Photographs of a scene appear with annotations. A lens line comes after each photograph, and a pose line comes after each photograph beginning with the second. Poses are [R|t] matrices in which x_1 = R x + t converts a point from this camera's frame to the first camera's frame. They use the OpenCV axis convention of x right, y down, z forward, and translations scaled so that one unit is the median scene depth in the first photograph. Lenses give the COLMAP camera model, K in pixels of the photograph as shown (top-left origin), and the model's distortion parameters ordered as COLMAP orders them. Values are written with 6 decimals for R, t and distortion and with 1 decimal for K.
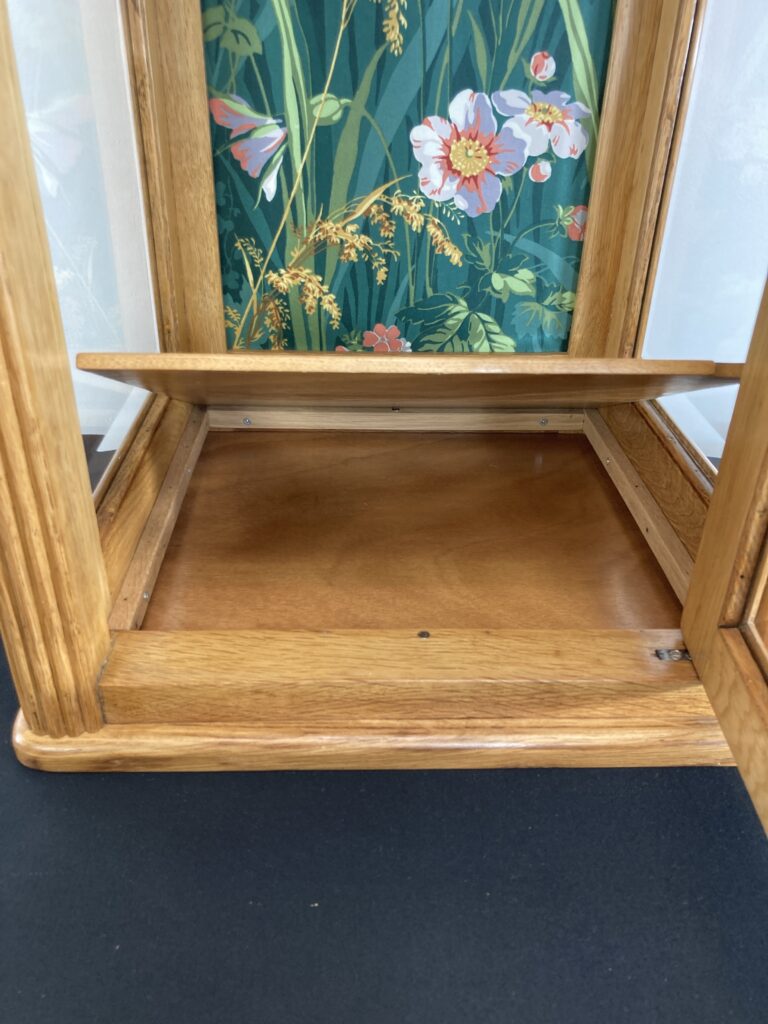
lens RADIAL K [[831.2, 0, 391.6], [0, 831.2, 511.4], [0, 0, 1]] dist [0.012938, -0.015476]
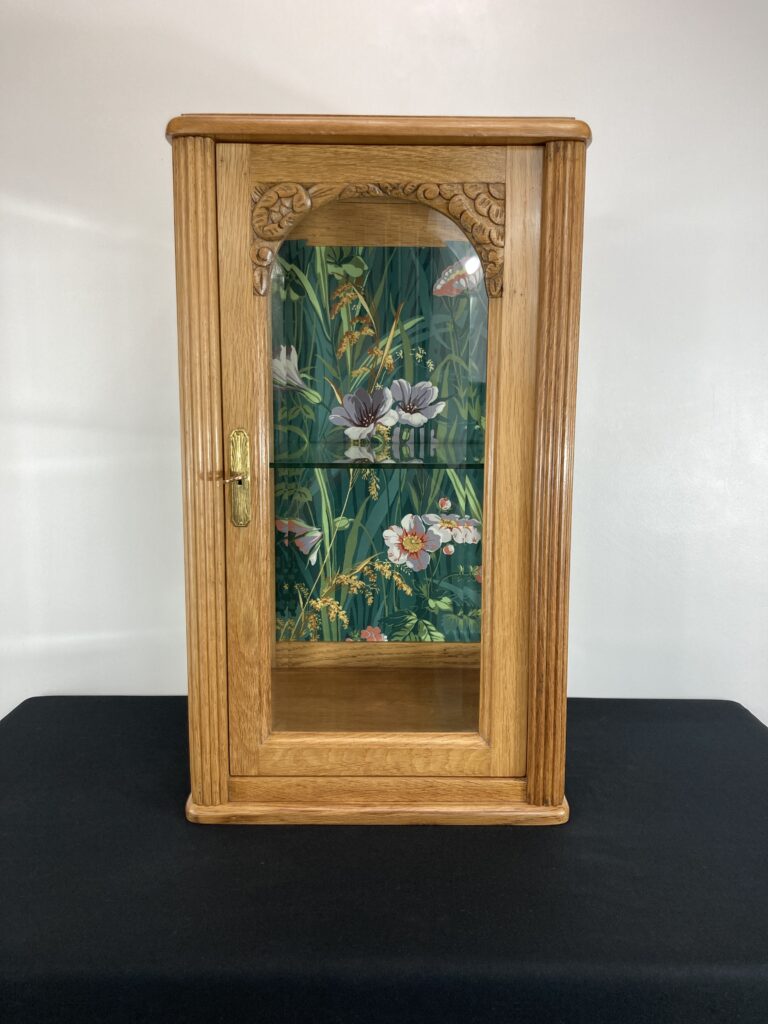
lens RADIAL K [[831.2, 0, 386.9], [0, 831.2, 509.6], [0, 0, 1]] dist [0.012938, -0.015476]
pose [[0.998686, -0.014813, -0.049052, 0.126456], [-0.004582, 0.927645, -0.373436, 0.239109], [0.051035, 0.373170, 0.926358, -0.861063]]
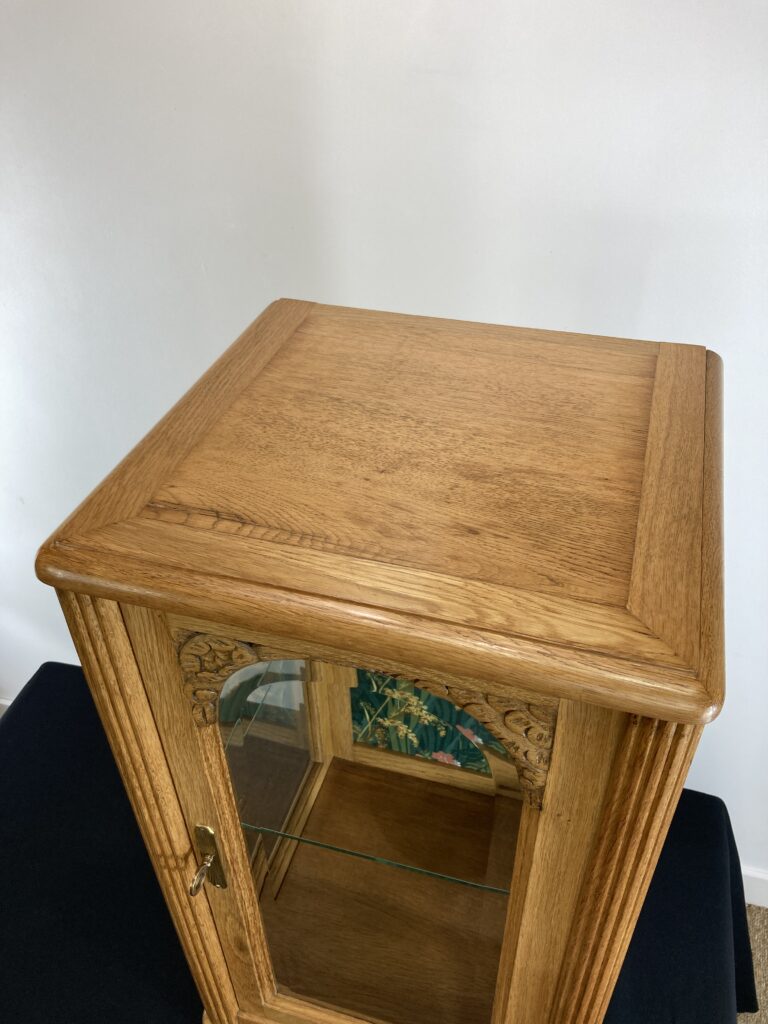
lens RADIAL K [[831.2, 0, 389.0], [0, 831.2, 507.9], [0, 0, 1]] dist [0.012938, -0.015476]
pose [[0.944025, 0.165943, -0.285097, 0.294890], [-0.127305, 0.980576, 0.149214, -0.991171], [0.304320, -0.104567, 0.946813, -0.571703]]
